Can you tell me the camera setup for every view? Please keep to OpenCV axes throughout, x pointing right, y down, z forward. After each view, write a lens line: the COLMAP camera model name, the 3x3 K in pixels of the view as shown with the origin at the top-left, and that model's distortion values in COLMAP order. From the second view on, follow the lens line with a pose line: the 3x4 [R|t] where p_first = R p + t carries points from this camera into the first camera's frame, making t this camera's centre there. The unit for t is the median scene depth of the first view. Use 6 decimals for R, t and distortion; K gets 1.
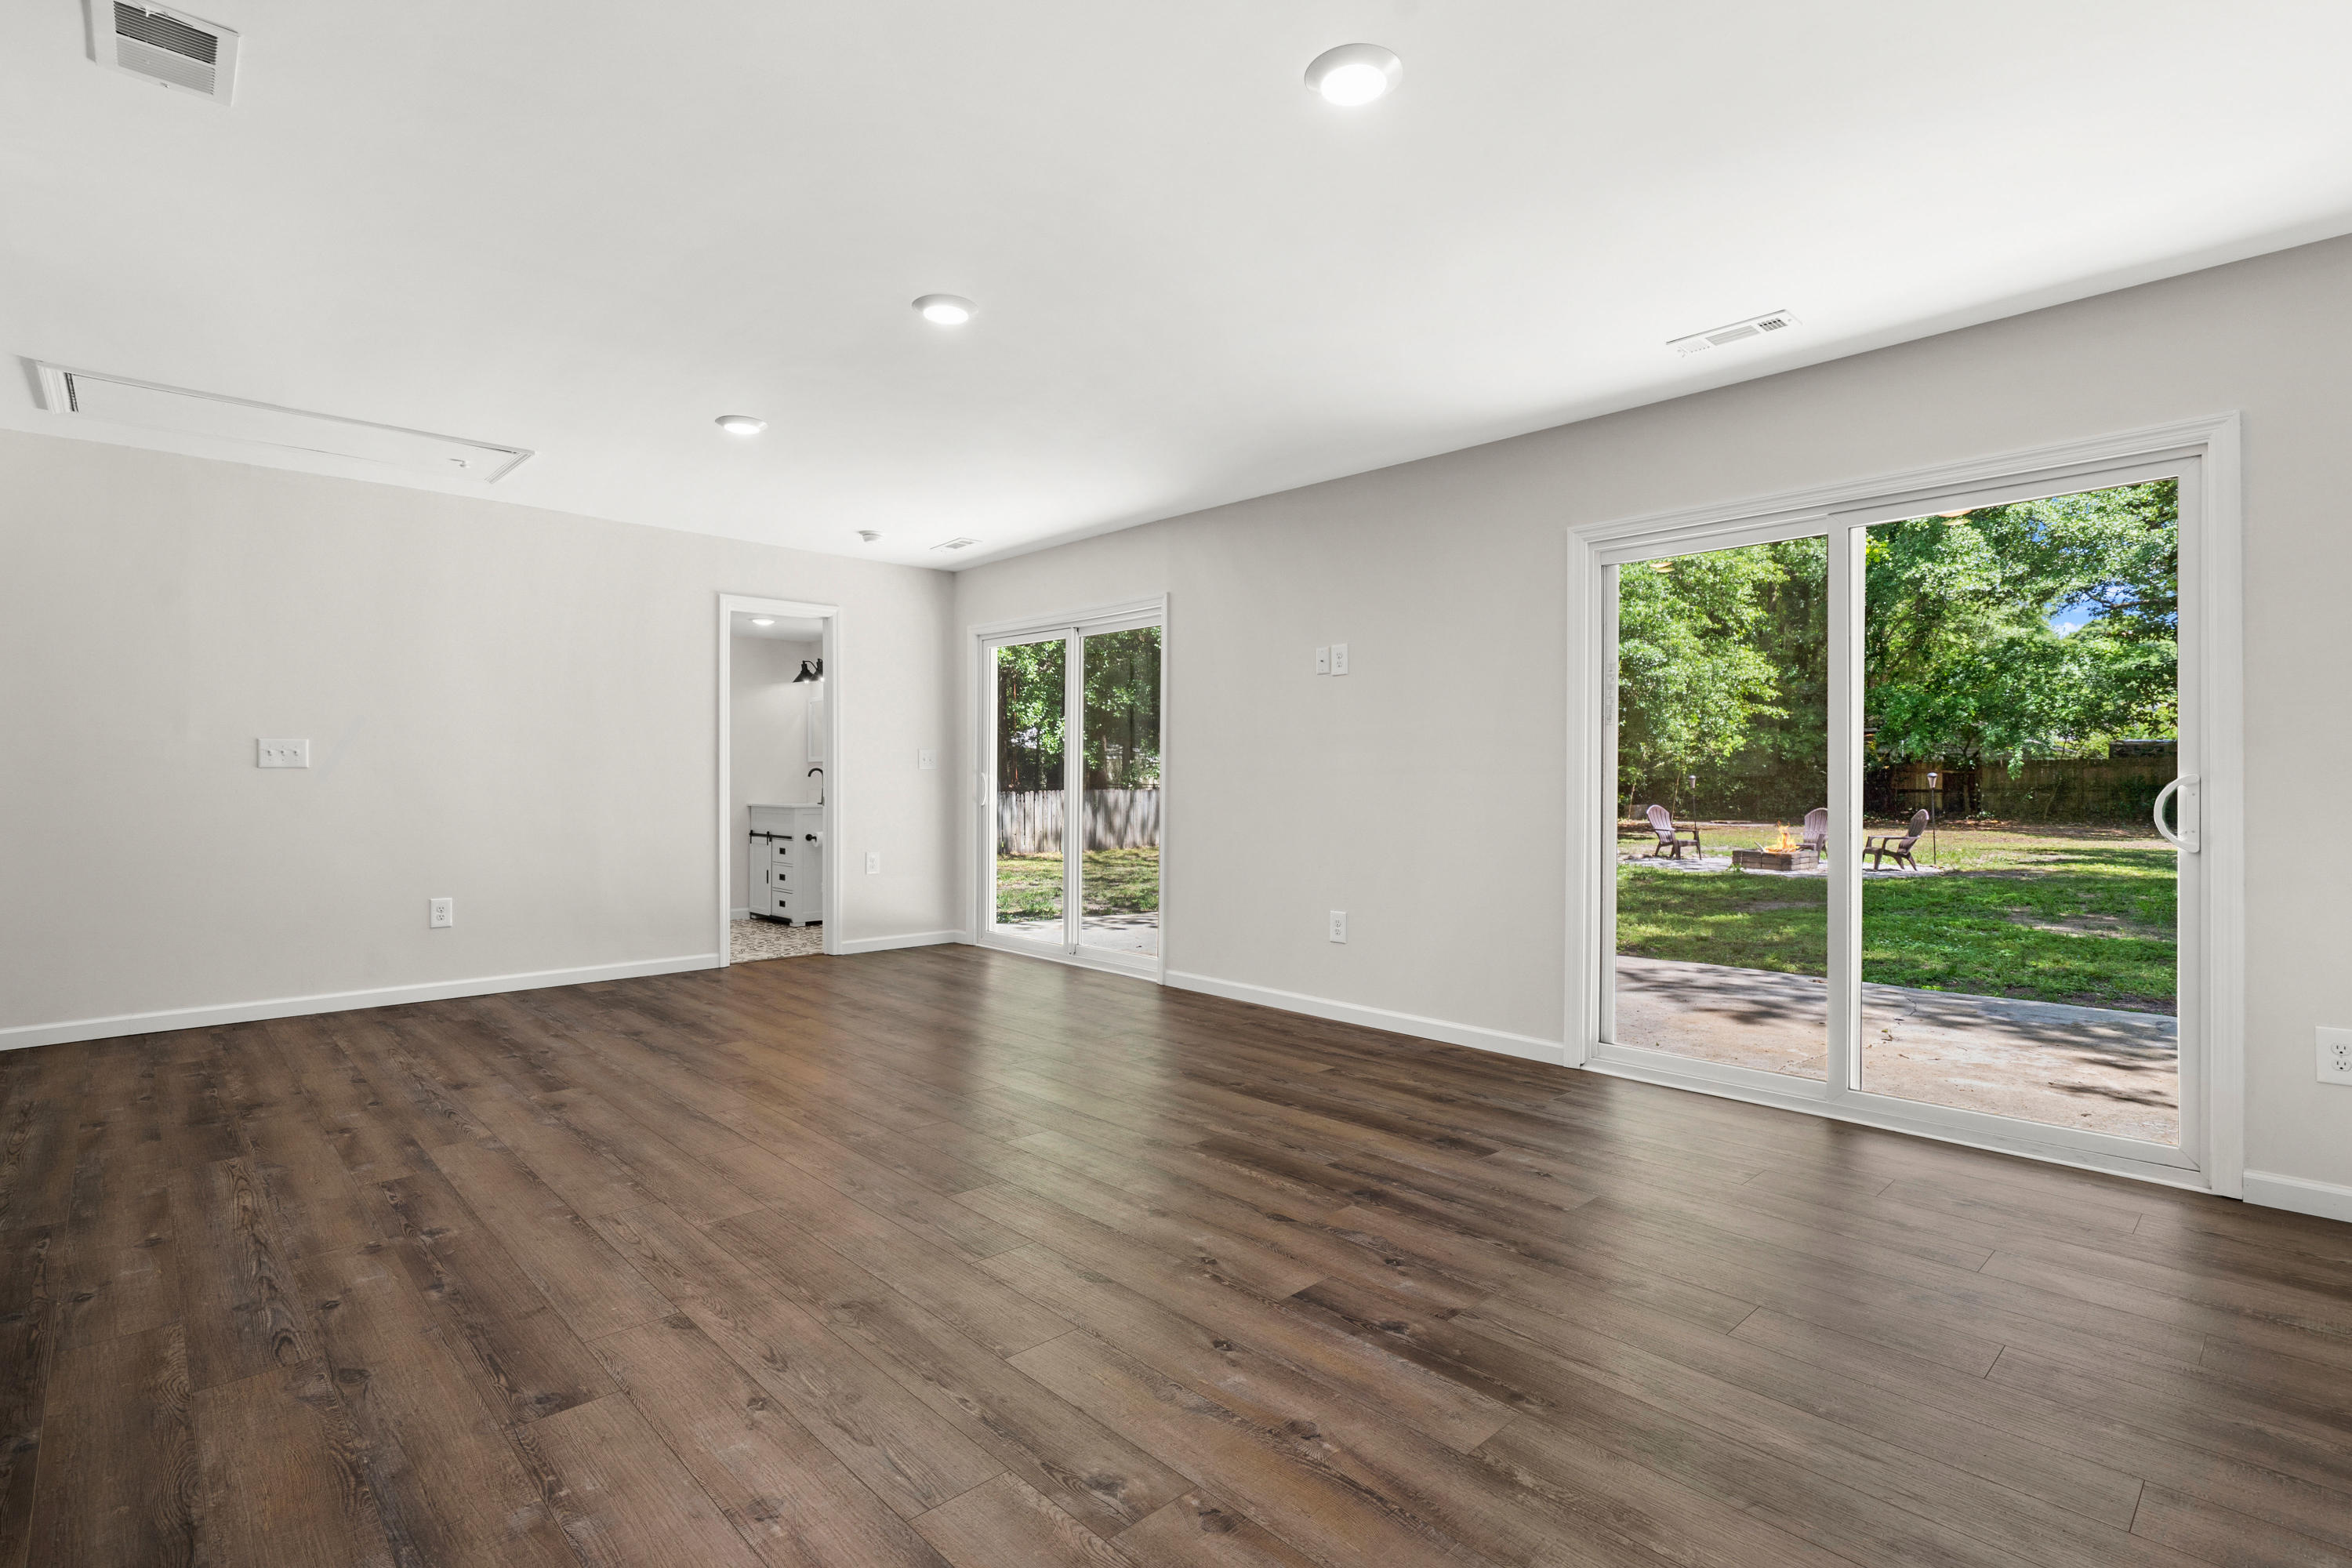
lens RADIAL K [[1220.0, 0, 1173.0], [0, 1220.0, 783.1], [0, 0, 1]] dist [-0.019370, 0.004988]
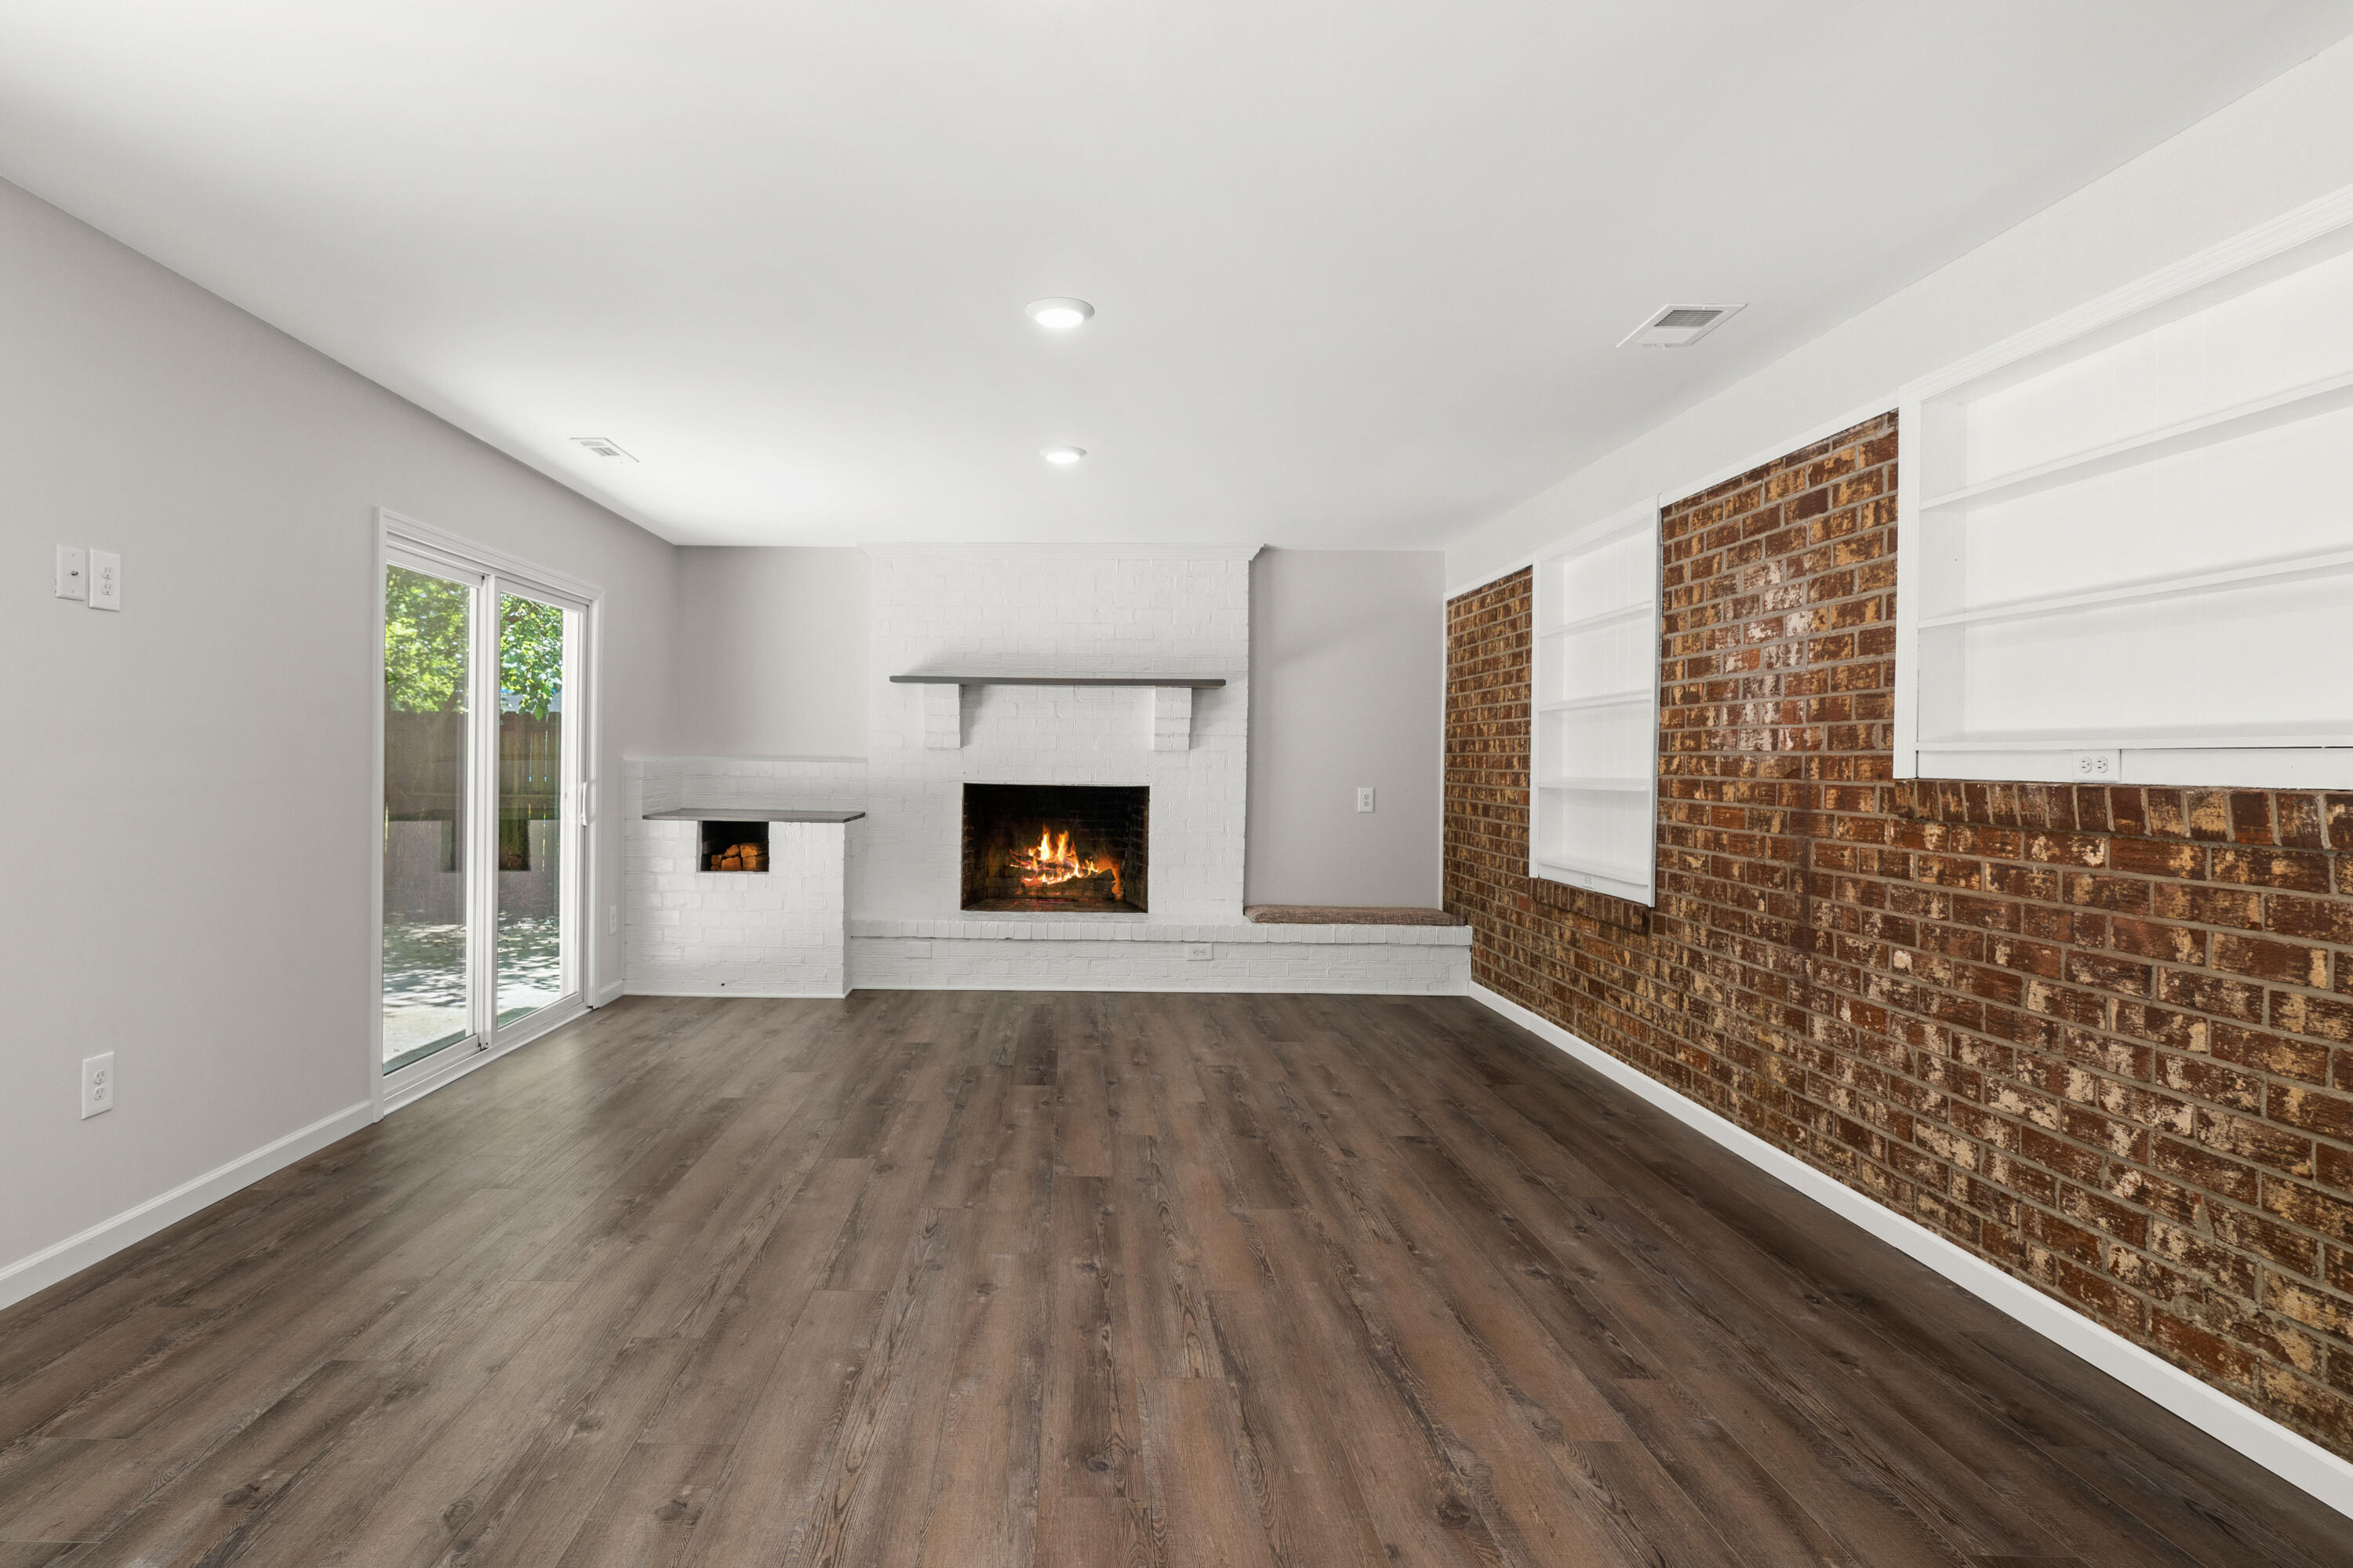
lens RADIAL K [[1098.8, 0, 1173.3], [0, 1098.8, 780.3], [0, 0, 1]] dist [-0.001373, -0.000055]
pose [[-0.793514, -0.024122, 0.608074, -0.809853], [-0.022119, 0.999697, 0.010793, -0.046507], [-0.608150, -0.004885, -0.793807, 1.697367]]
